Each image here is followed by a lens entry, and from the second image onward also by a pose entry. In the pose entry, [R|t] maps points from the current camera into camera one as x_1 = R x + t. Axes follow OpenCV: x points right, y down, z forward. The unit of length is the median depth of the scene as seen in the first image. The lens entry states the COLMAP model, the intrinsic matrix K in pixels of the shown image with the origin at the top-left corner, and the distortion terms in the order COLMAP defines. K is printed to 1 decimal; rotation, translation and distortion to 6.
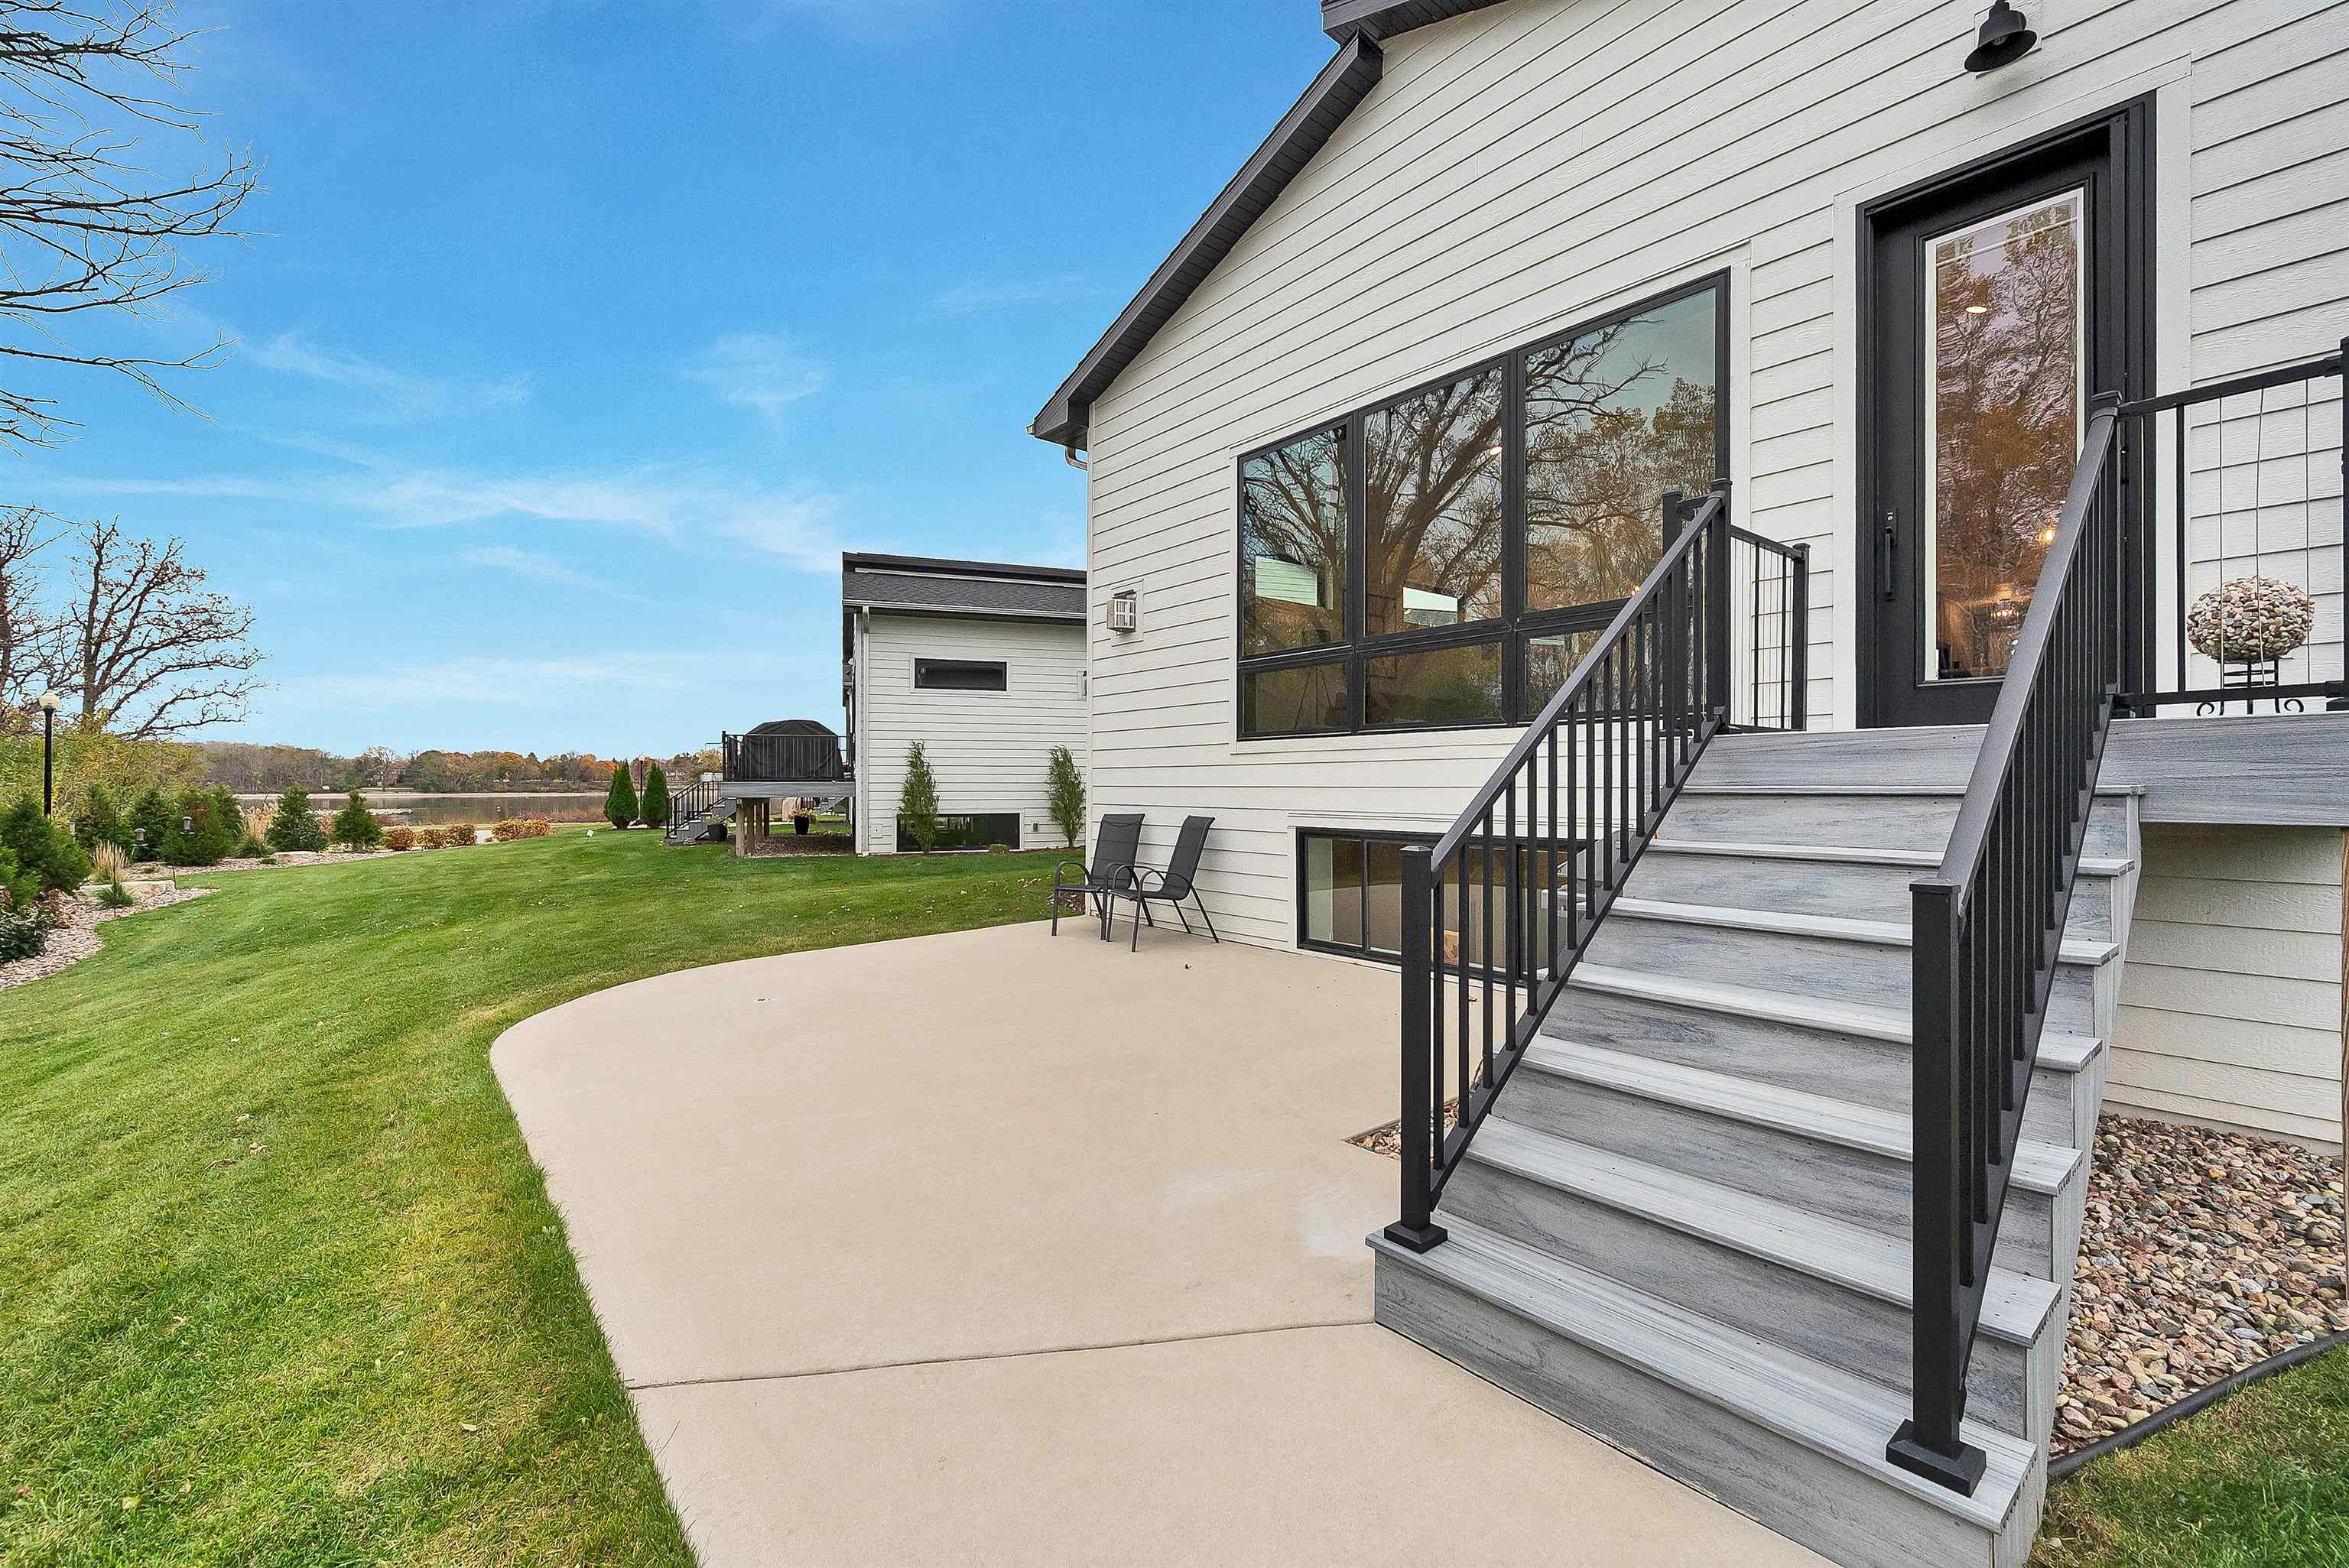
lens RADIAL K [[989.6, 0, 1174.5], [0, 989.6, 784.0], [0, 0, 1]] dist [0.001389, 0.000306]
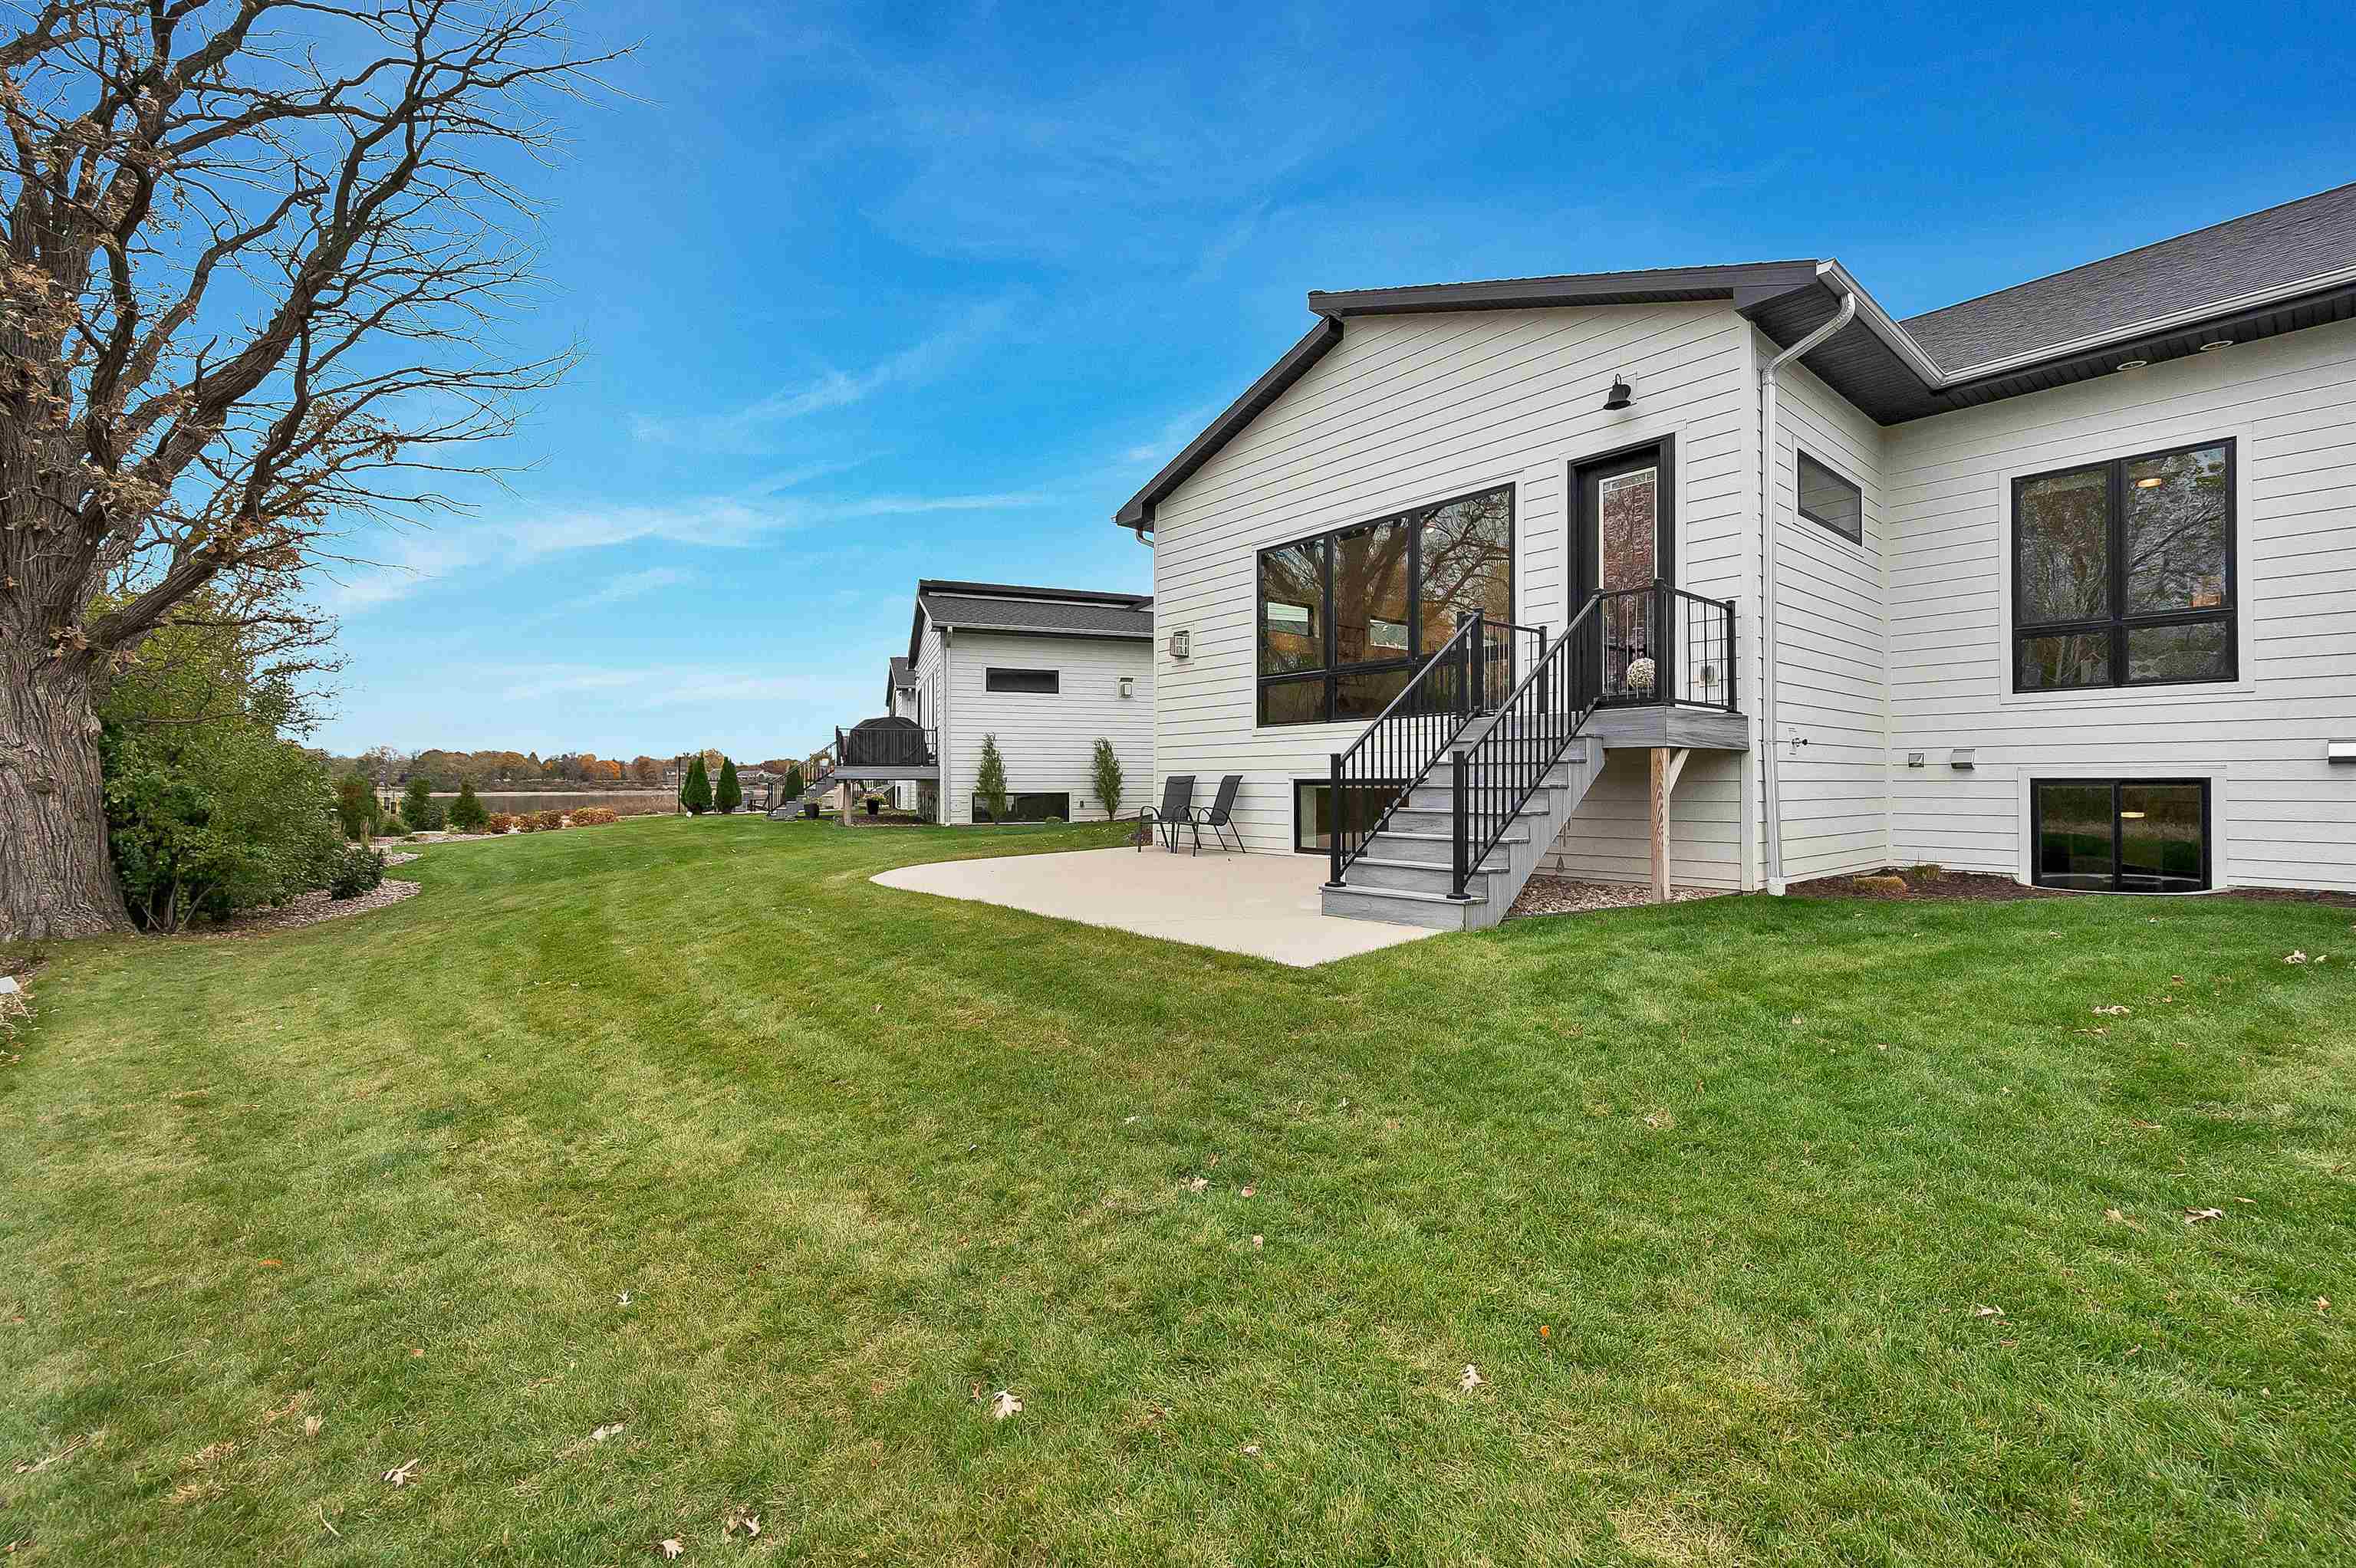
lens RADIAL K [[976.1, 0, 1195.1], [0, 976.1, 782.3], [0, 0, 1]] dist [-0.001961, -0.000547]
pose [[0.999699, -0.000643, 0.024537, -0.030985], [0.000673, 0.999999, -0.001213, 0.019473], [-0.024536, 0.001229, 0.999698, -0.237857]]
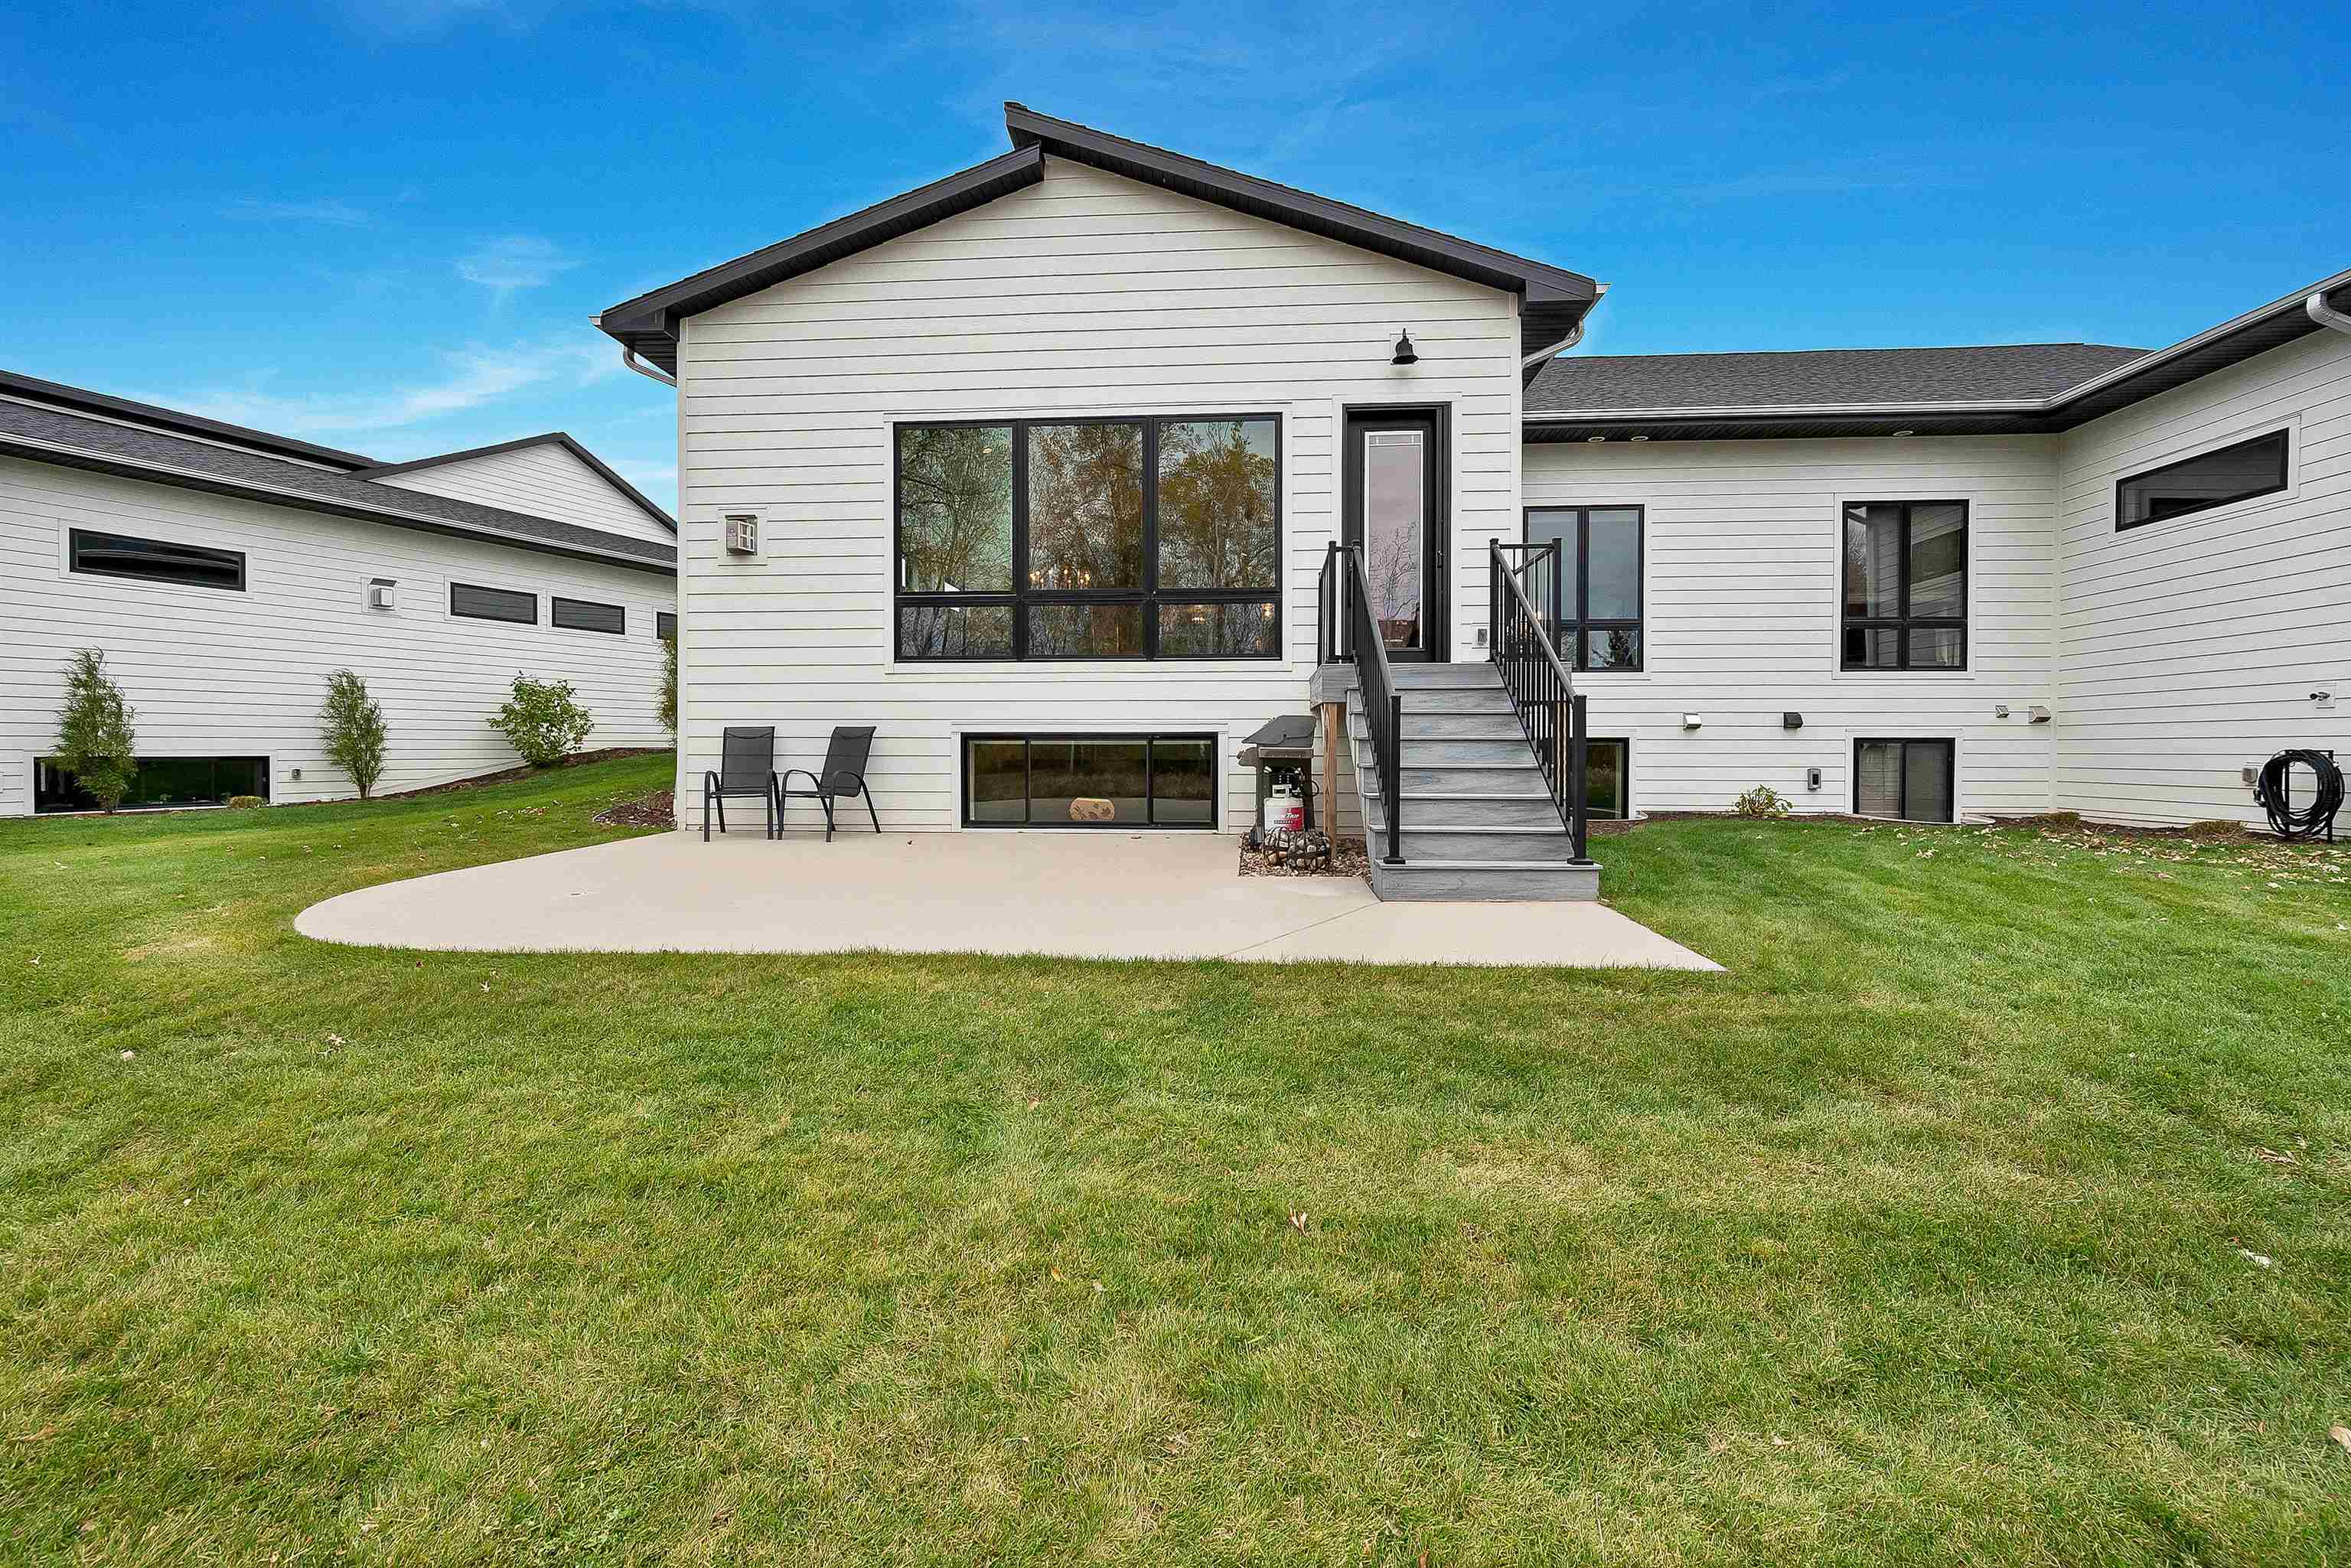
lens RADIAL K [[964.6, 0, 1216.9], [0, 964.6, 773.3], [0, 0, 1]] dist [-0.008423, -0.000046]
pose [[0.679467, -0.017030, 0.733508, -0.214239], [-0.002493, 0.999671, 0.025519, 0.024064], [-0.733701, -0.019168, 0.679202, -0.030803]]
